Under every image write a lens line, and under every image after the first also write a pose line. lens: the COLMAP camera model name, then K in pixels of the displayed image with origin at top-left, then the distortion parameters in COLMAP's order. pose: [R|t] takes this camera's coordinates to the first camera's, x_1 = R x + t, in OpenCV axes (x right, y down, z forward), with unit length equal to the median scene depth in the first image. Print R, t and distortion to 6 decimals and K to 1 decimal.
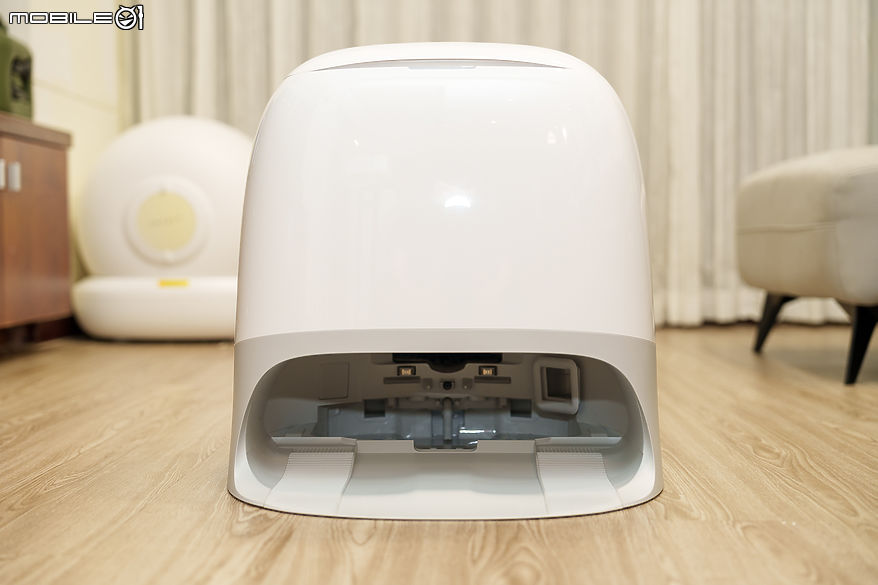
lens RADIAL K [[1209.4, 0, 433.7], [0, 1209.4, 285.7], [0, 0, 1]] dist [0.029306, 0.000000]
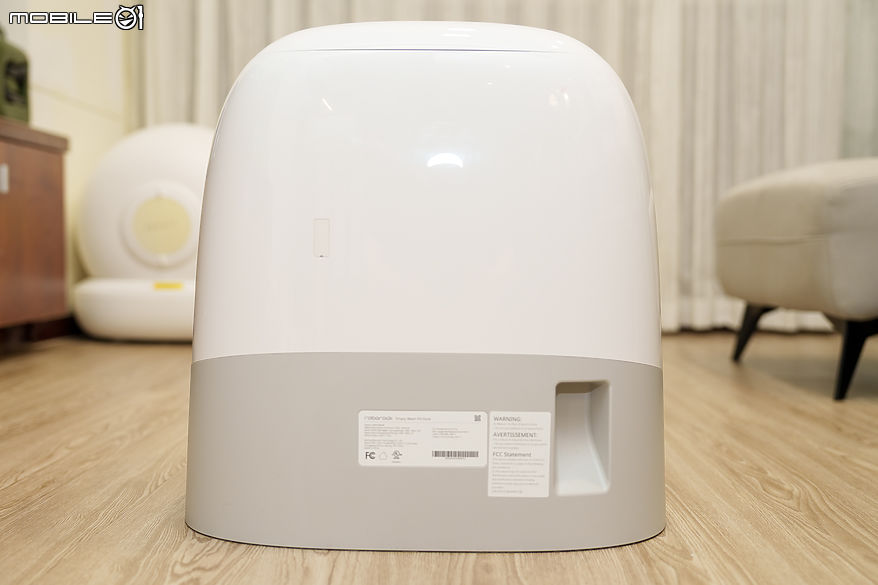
lens RADIAL K [[992.9, 0, 436.6], [0, 992.9, 295.1], [0, 0, 1]] dist [0.015368, 0.000000]
pose [[0.999910, 0.013082, 0.002884, 0.016701], [-0.013119, 0.999825, 0.013356, -0.013792], [-0.002708, -0.013393, 0.999907, 0.258975]]
